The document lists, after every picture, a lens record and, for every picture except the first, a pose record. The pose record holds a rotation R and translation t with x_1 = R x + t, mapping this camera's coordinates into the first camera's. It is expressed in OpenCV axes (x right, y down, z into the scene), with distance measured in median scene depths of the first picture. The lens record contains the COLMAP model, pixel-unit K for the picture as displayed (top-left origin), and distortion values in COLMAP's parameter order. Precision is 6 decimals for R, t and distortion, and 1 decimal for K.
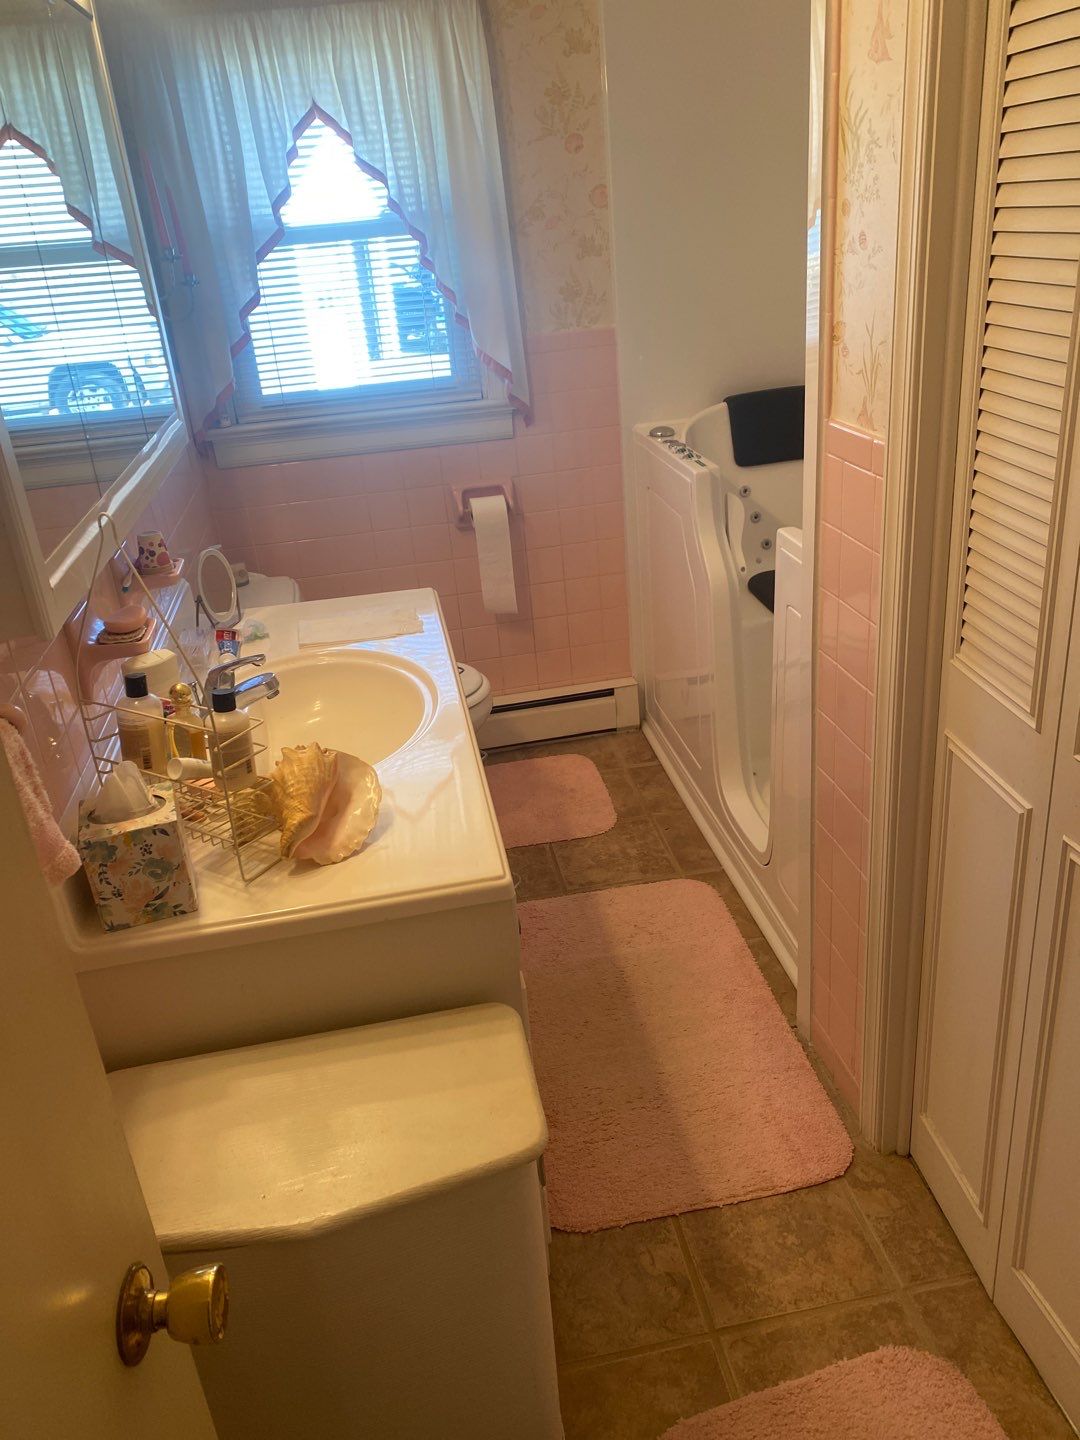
lens RADIAL K [[1101.5, 0, 547.8], [0, 1101.5, 714.9], [0, 0, 1]] dist [0.026624, -0.004704]
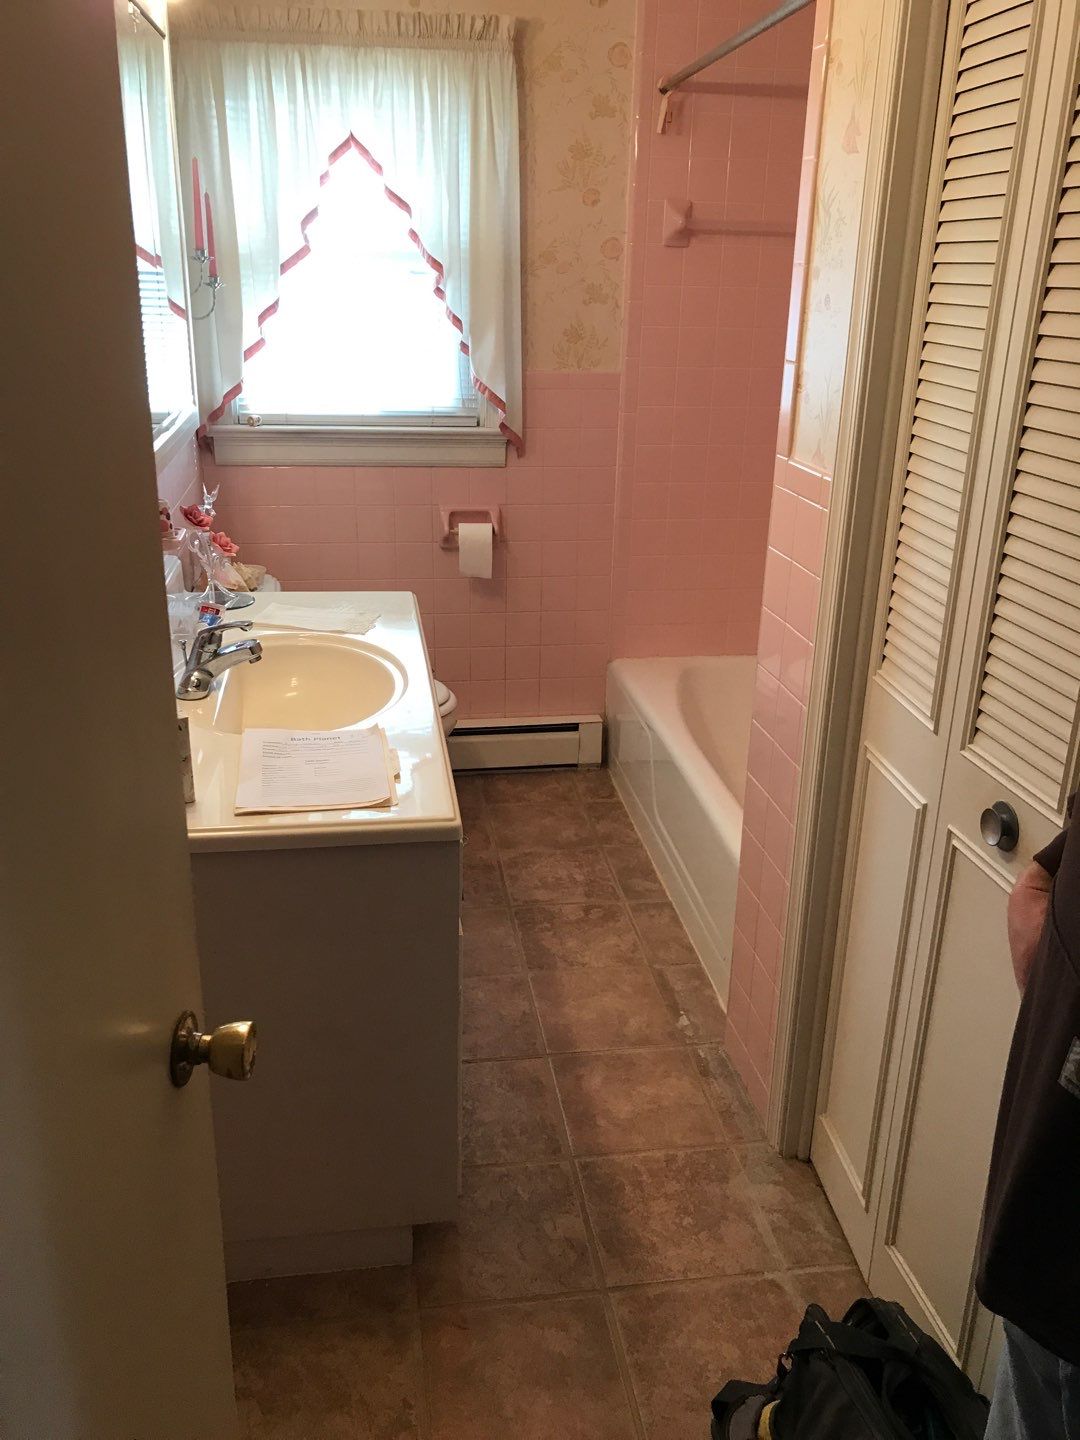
lens RADIAL K [[1192.1, 0, 540.0], [0, 1192.1, 720.0], [0, 0, 1]] dist [0.028240, 0.001552]
pose [[0.994437, 0.104046, 0.016425, 0.008343], [-0.102714, 0.992403, -0.067722, 0.063154], [-0.023346, 0.065658, 0.997569, -0.109348]]
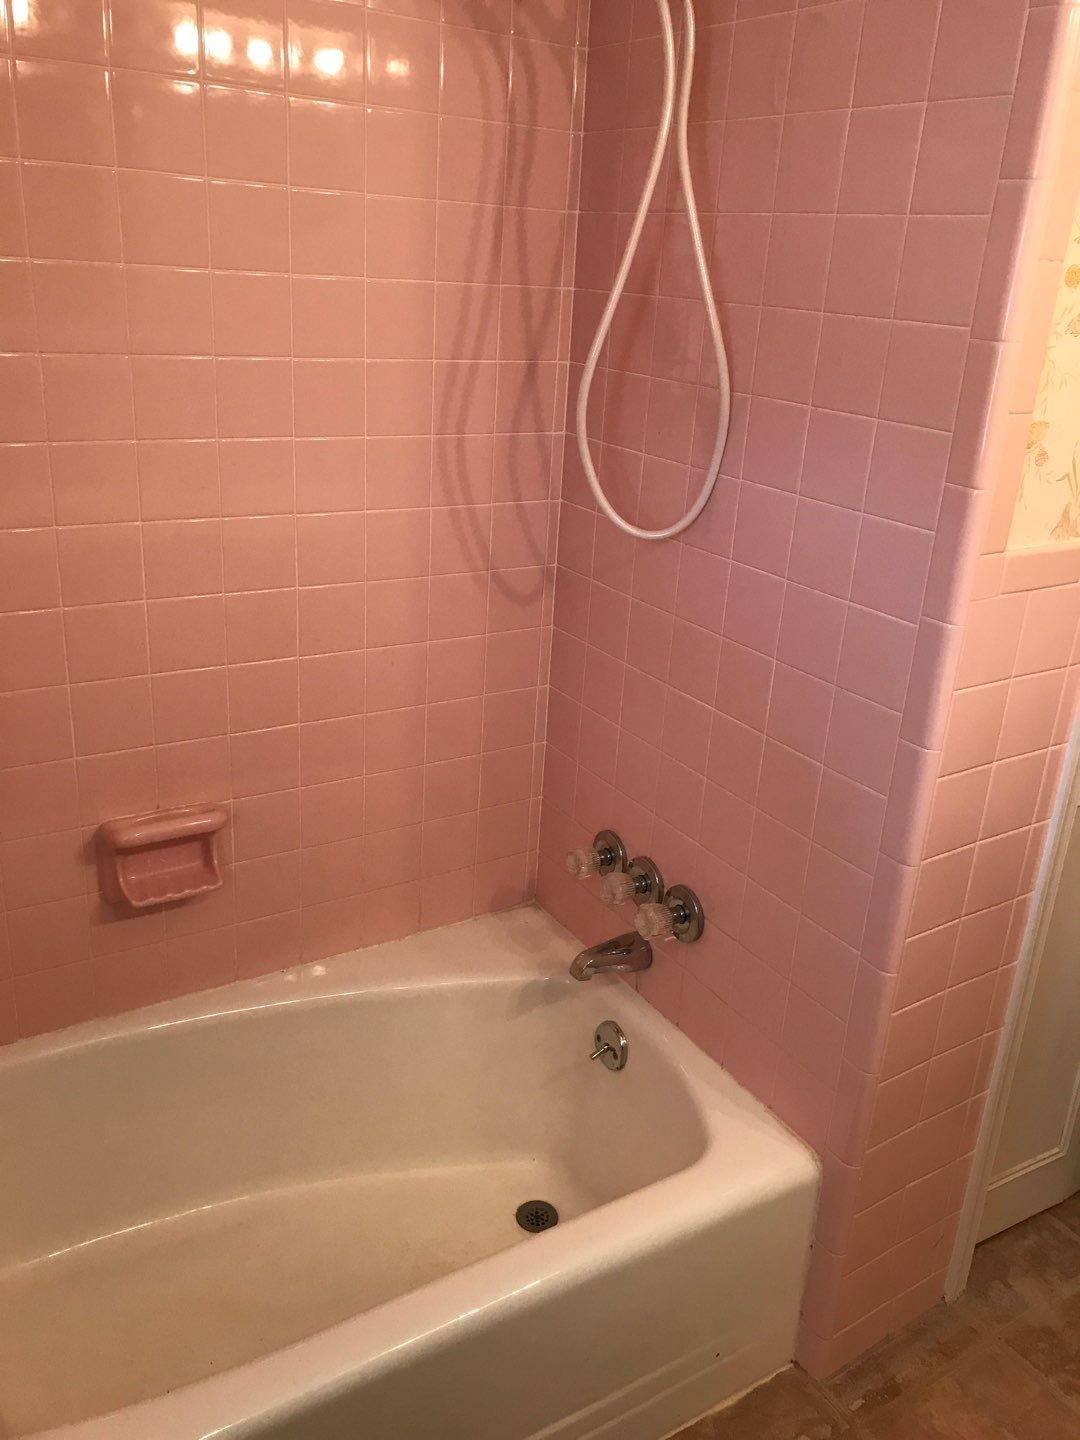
lens RADIAL K [[1192.1, 0, 540.0], [0, 1192.1, 720.0], [0, 0, 1]] dist [0.028240, 0.001552]
pose [[-0.398604, -0.265768, 0.877771, -0.226707], [0.360864, 0.834439, 0.416520, -0.392552], [-0.843144, 0.482783, -0.236705, 0.953208]]
